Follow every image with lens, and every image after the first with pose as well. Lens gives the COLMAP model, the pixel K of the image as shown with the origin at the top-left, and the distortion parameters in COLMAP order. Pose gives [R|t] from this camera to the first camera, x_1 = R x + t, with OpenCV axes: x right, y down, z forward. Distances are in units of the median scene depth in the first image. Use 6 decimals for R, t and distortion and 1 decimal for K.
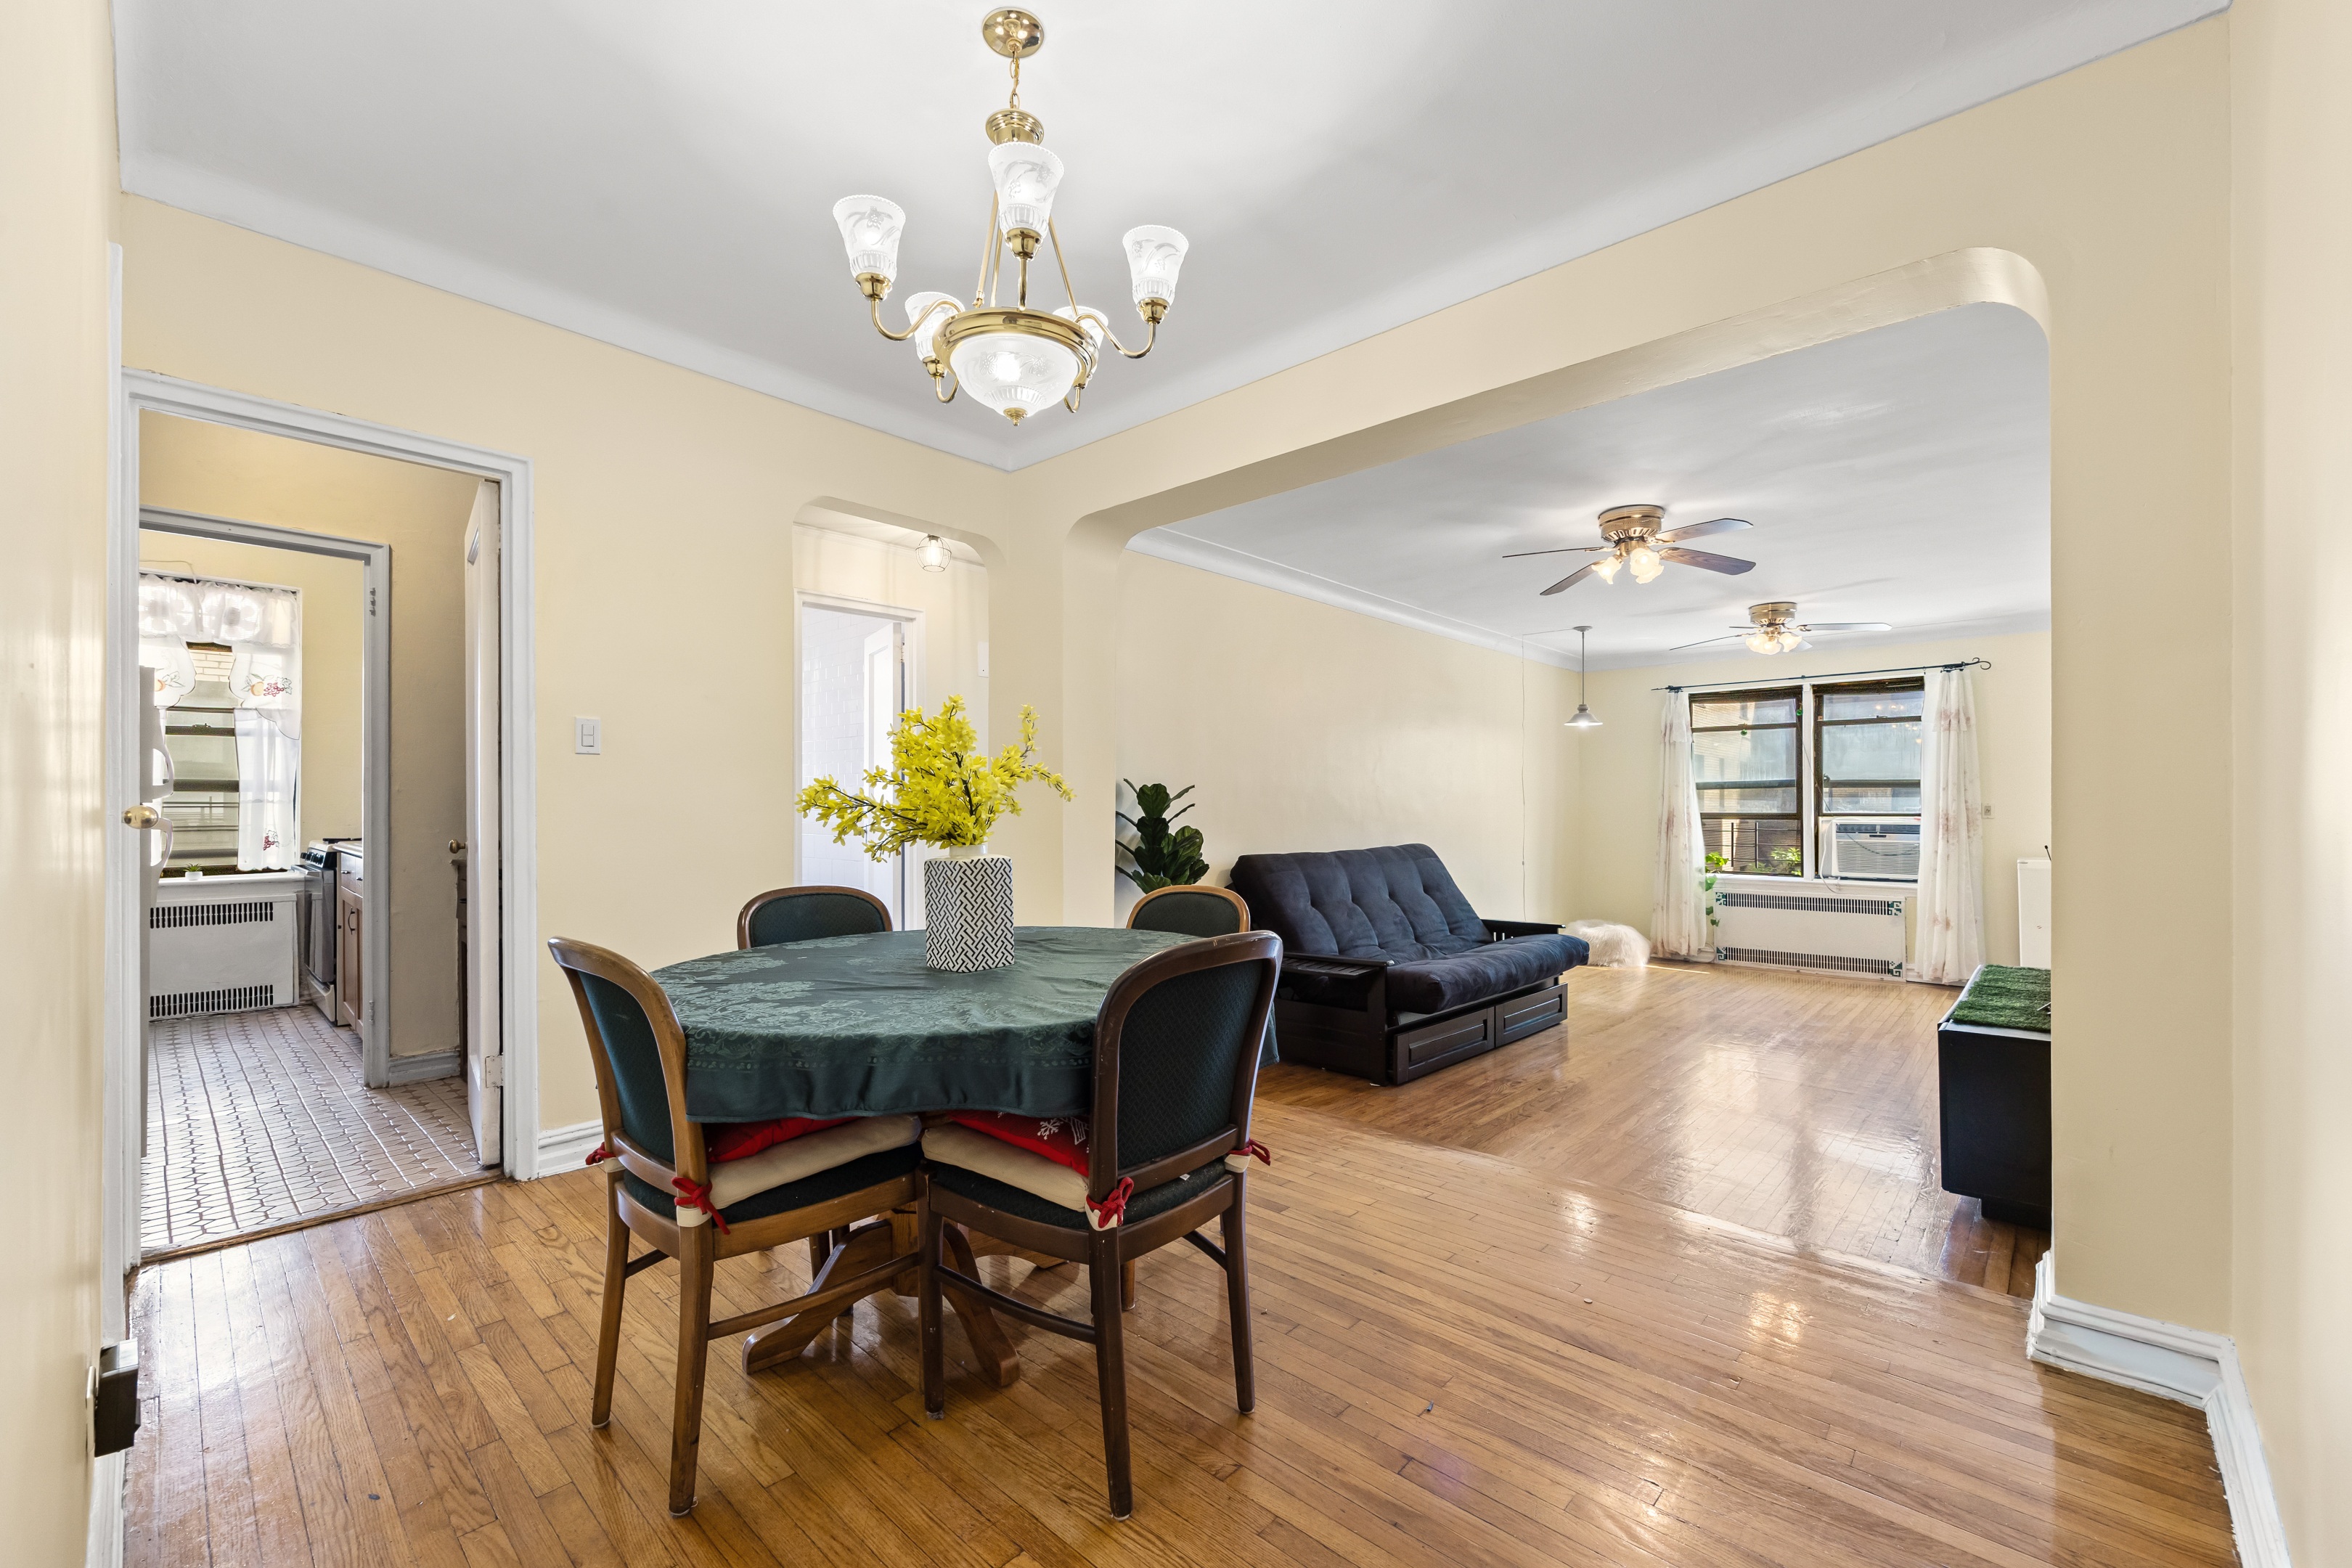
lens RADIAL K [[966.5, 0, 1172.9], [0, 966.5, 809.9], [0, 0, 1]] dist [-0.000710, -0.000017]
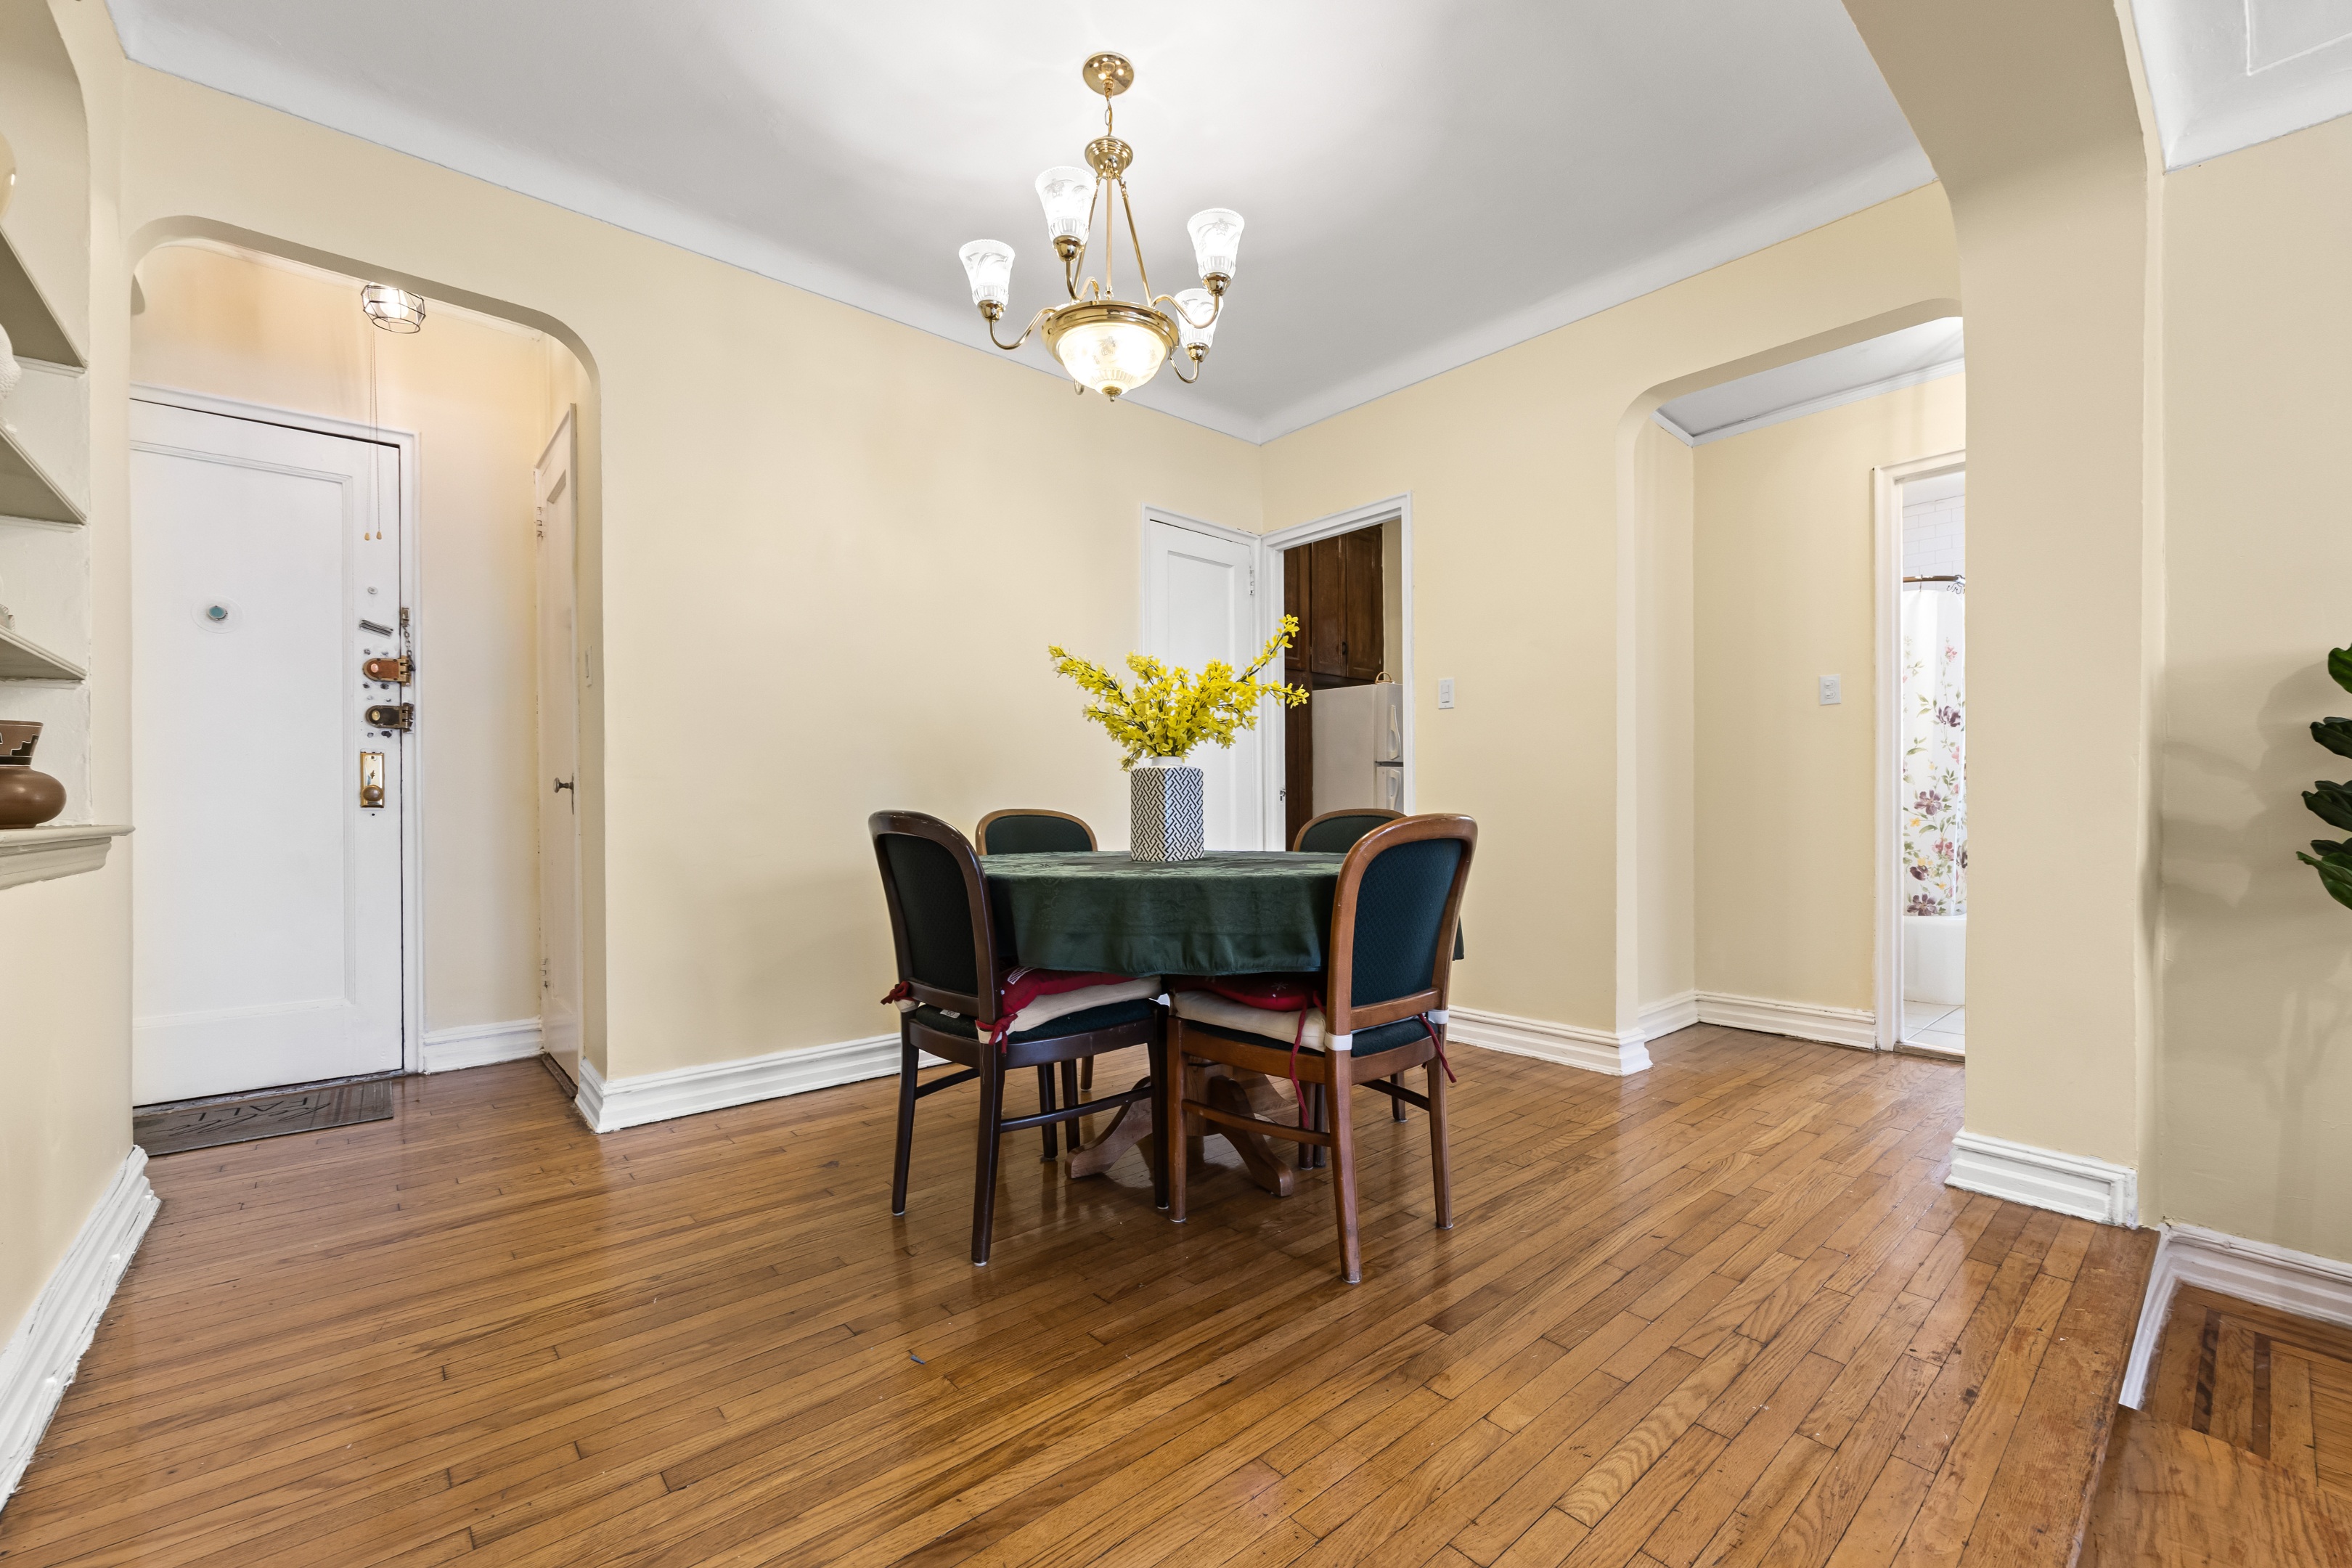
lens RADIAL K [[957.0, 0, 1182.5], [0, 957.0, 790.7], [0, 0, 1]] dist [0.000375, -0.000162]
pose [[-0.108976, -0.013193, -0.993957, 0.267517], [-0.007002, 0.999897, -0.012504, 0.025248], [0.994020, 0.005597, -0.109057, 0.318641]]
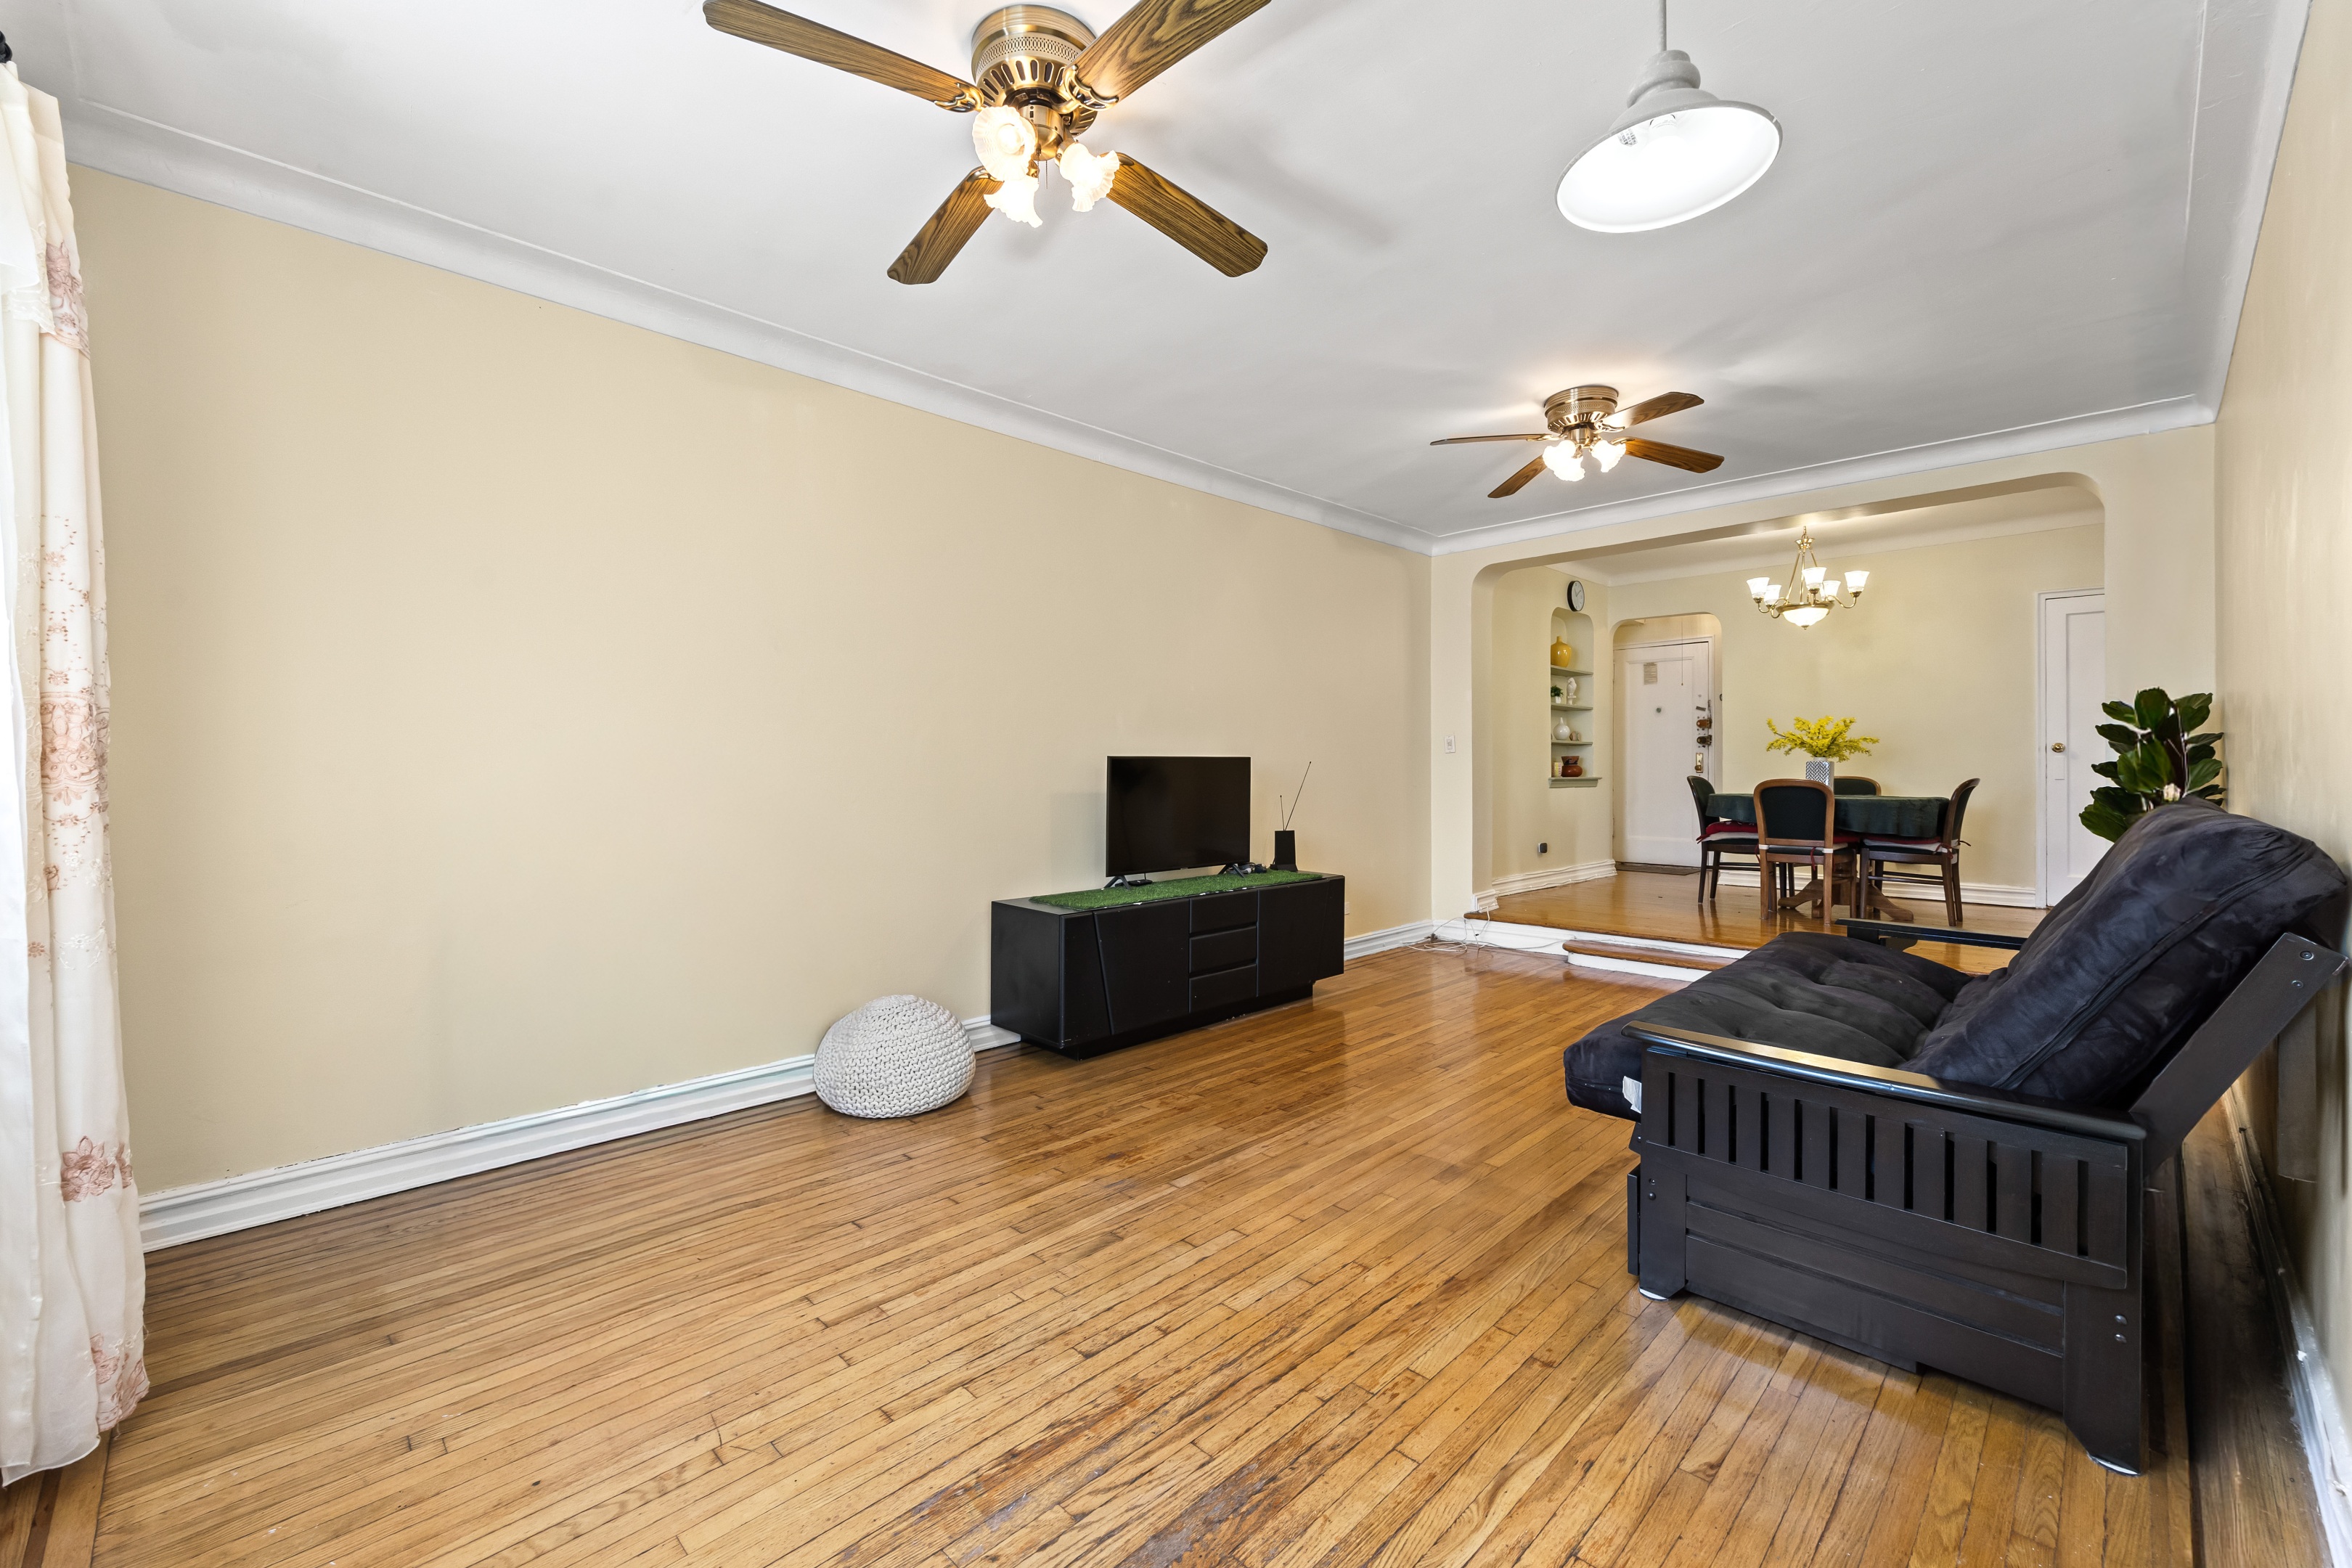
lens RADIAL K [[973.1, 0, 1178.1], [0, 973.1, 764.9], [0, 0, 1]] dist [-0.001396, -0.000172]
pose [[-0.999483, -0.002306, 0.032055, 0.497204], [-0.002017, 0.999957, 0.009054, 0.009893], [-0.032075, 0.008984, -0.999445, 1.156108]]
